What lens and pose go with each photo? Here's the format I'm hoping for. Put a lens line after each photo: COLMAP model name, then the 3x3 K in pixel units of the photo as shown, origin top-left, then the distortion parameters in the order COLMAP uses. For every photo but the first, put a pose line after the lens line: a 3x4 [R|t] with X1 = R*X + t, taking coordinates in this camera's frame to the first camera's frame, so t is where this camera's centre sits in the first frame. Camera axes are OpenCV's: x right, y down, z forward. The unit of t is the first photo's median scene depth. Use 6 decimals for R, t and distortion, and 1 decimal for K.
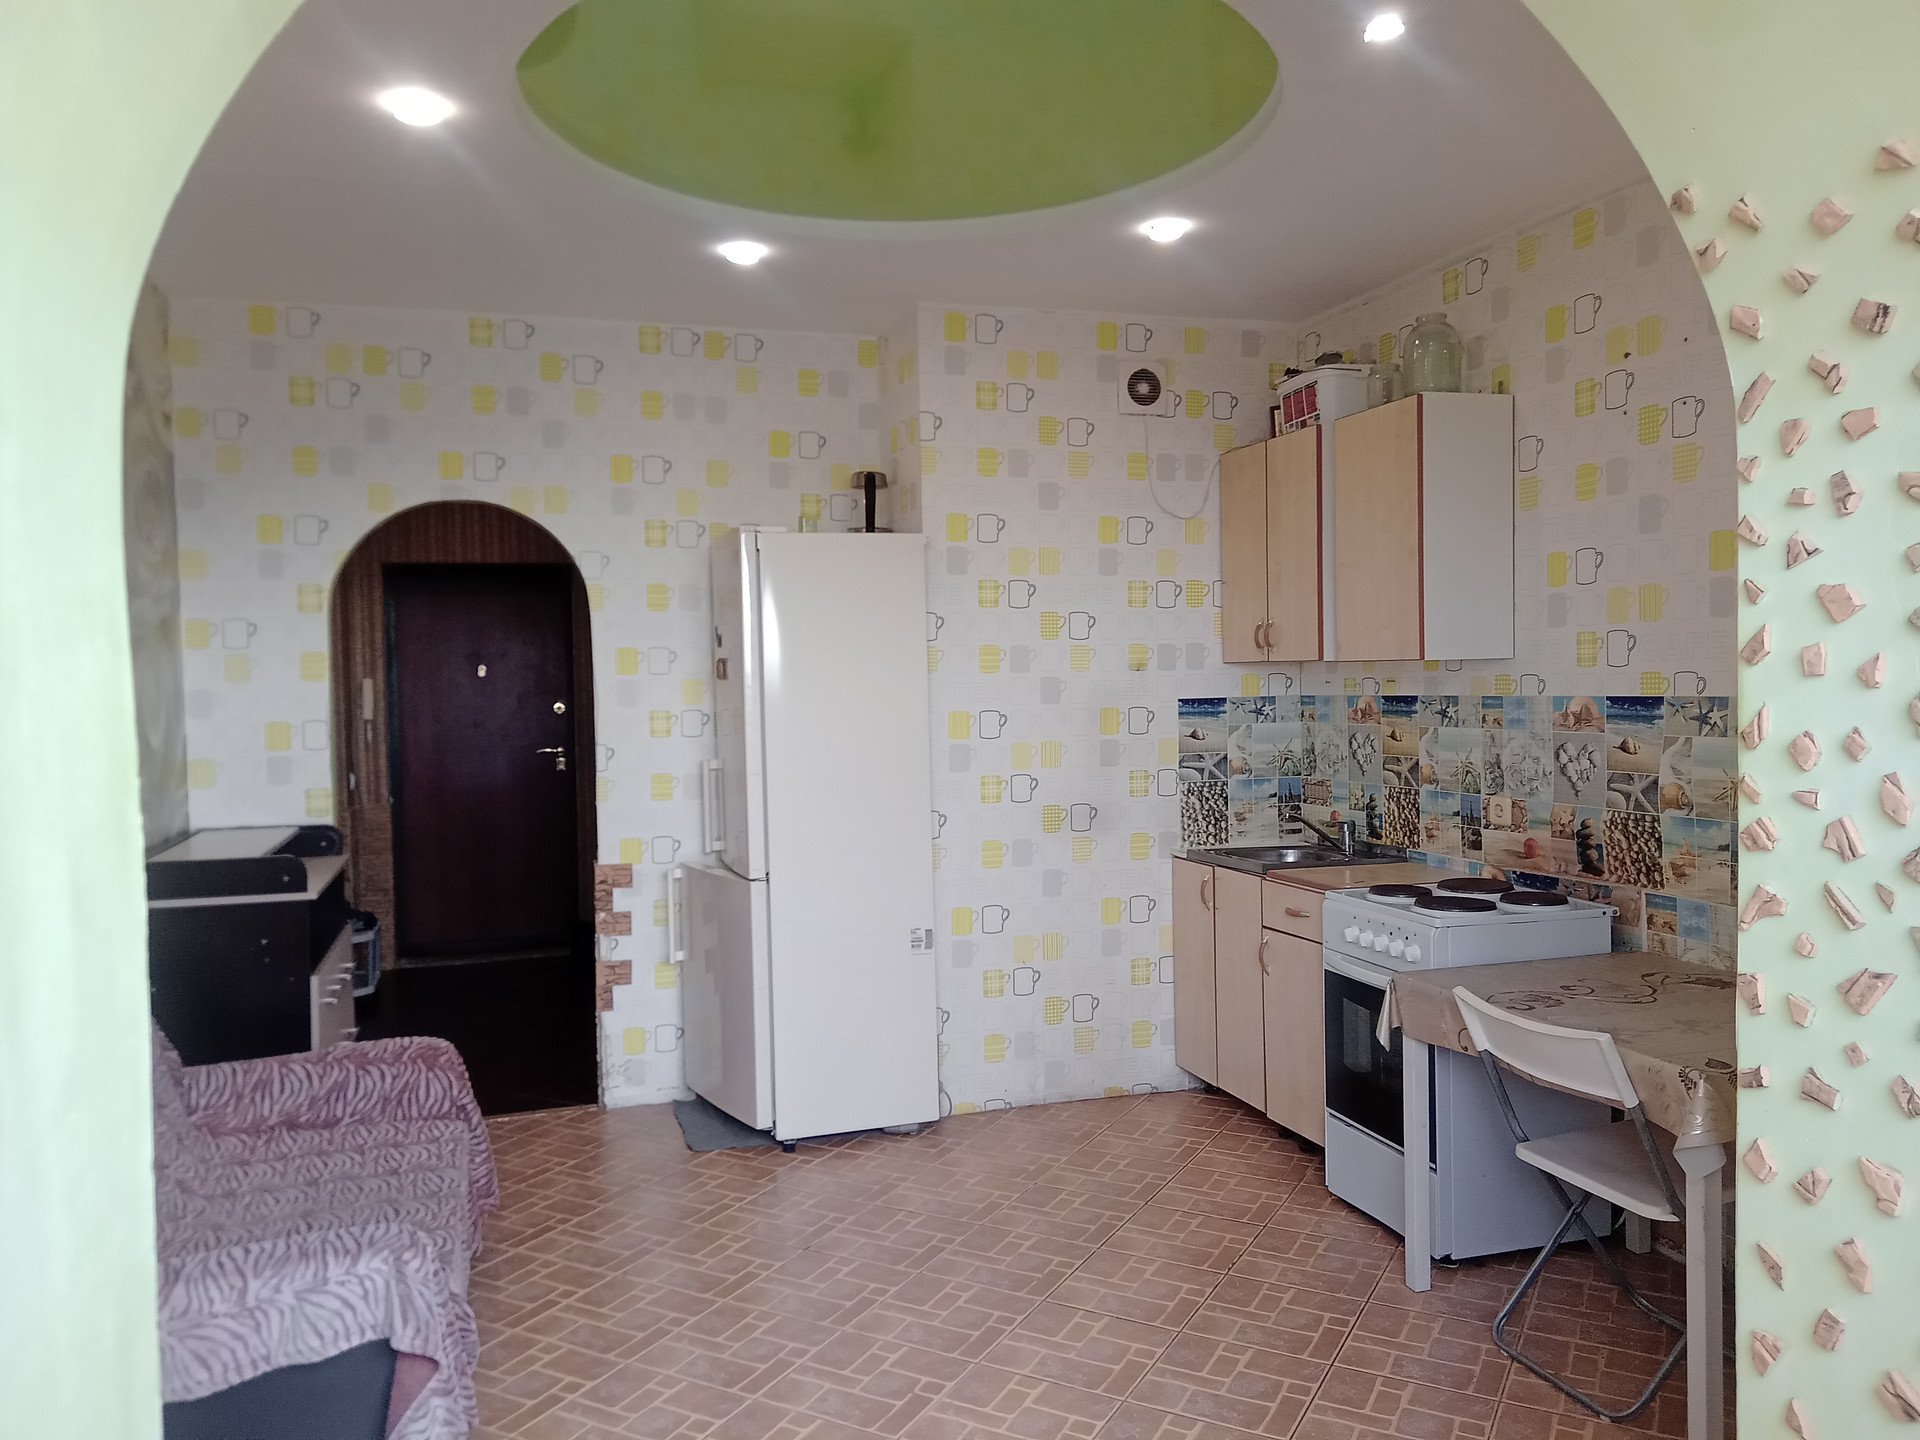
lens RADIAL K [[1406.5, 0, 954.6], [0, 1406.5, 728.9], [0, 0, 1]] dist [0.040121, -0.035598]
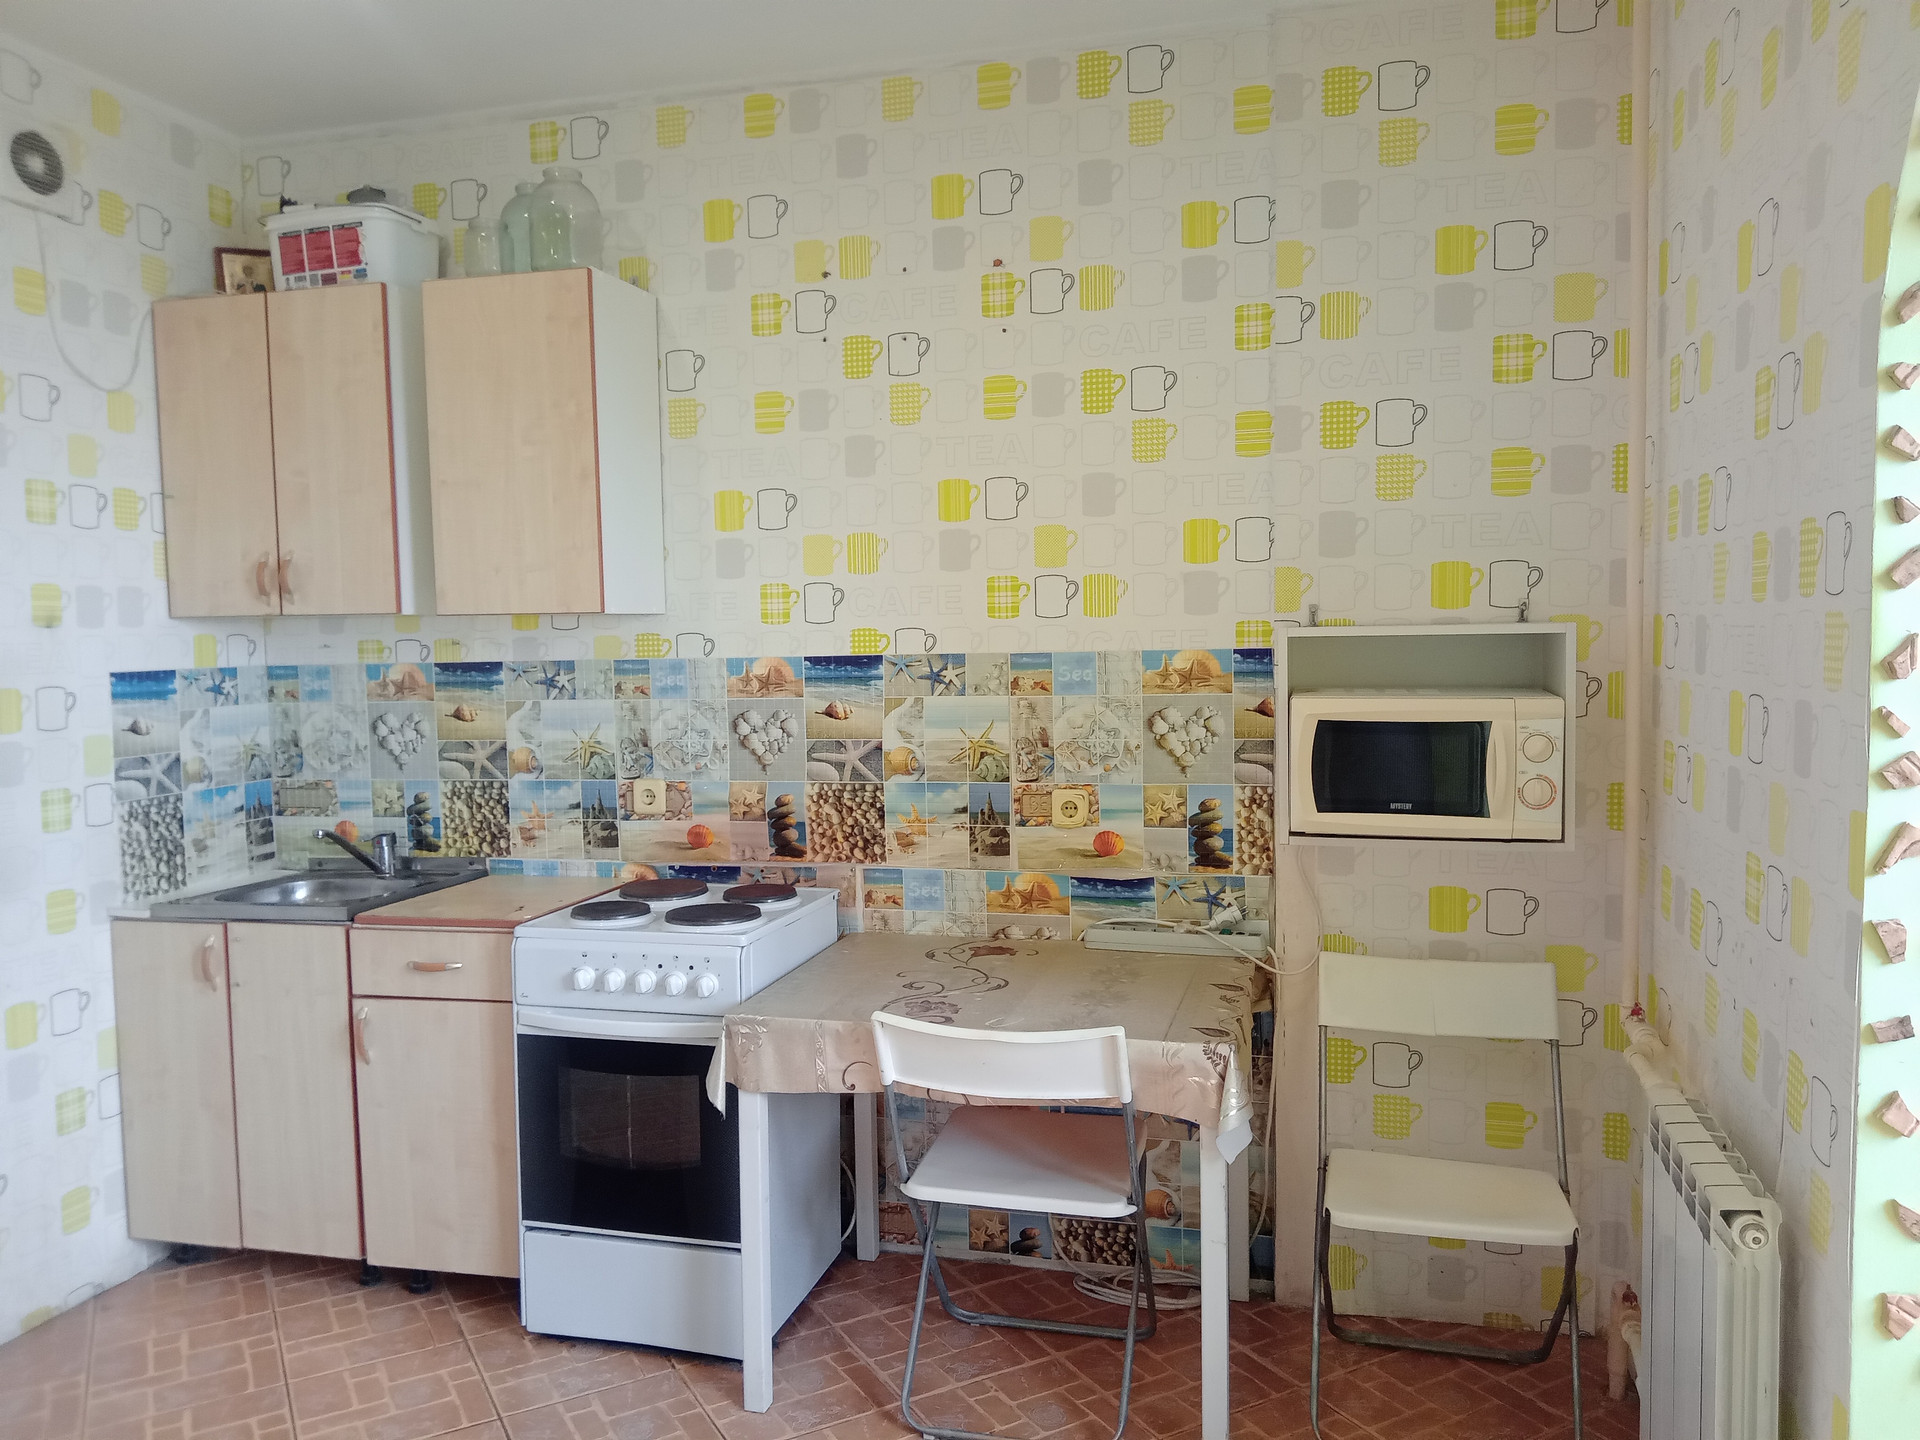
lens RADIAL K [[1406.5, 0, 954.6], [0, 1406.5, 728.9], [0, 0, 1]] dist [0.040121, -0.035598]
pose [[0.537175, -0.049182, 0.842036, -0.202534], [0.038514, 0.998688, 0.033762, -0.003169], [-0.842591, 0.014295, 0.538364, 0.372712]]
